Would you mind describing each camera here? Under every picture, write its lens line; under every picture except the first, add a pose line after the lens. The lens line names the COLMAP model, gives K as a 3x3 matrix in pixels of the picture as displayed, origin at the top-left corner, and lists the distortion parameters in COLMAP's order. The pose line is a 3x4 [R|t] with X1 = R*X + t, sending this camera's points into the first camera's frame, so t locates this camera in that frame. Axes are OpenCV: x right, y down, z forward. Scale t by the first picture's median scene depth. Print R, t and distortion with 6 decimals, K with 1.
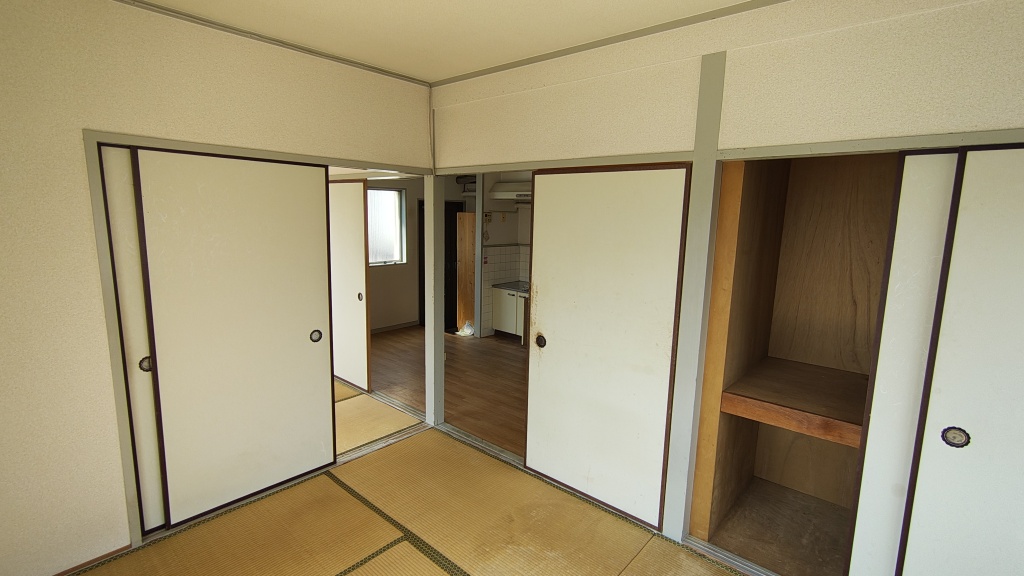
lens RADIAL K [[474.3, 0, 507.7], [0, 474.3, 287.5], [0, 0, 1]] dist [0.000258, 0.000457]
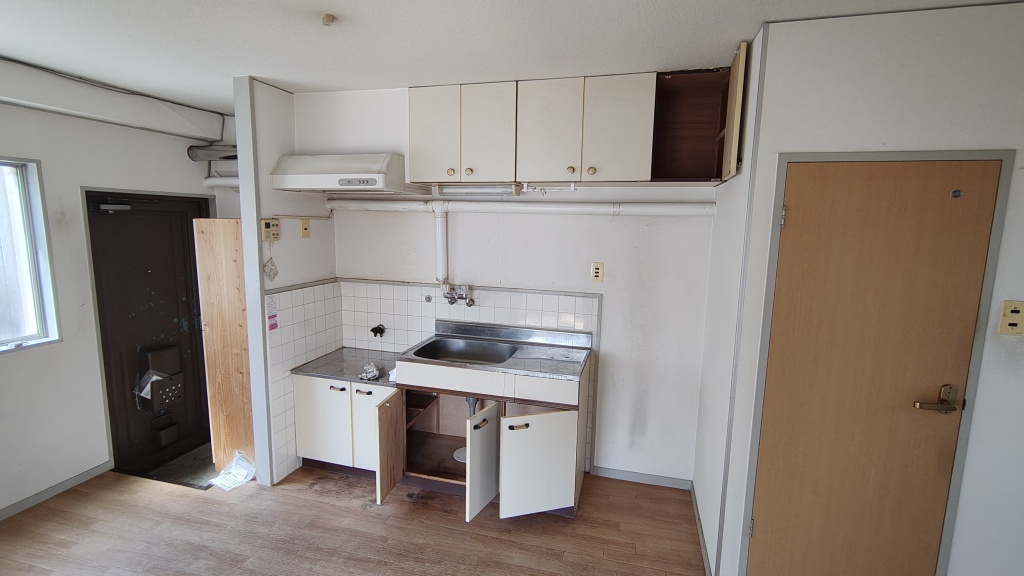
lens RADIAL K [[474.3, 0, 507.7], [0, 474.3, 287.5], [0, 0, 1]] dist [0.000258, 0.000457]
pose [[0.900695, -0.067720, 0.429141, -0.035623], [0.072159, 0.997375, 0.005941, -0.075266], [-0.428417, 0.025615, 0.903218, 0.472751]]
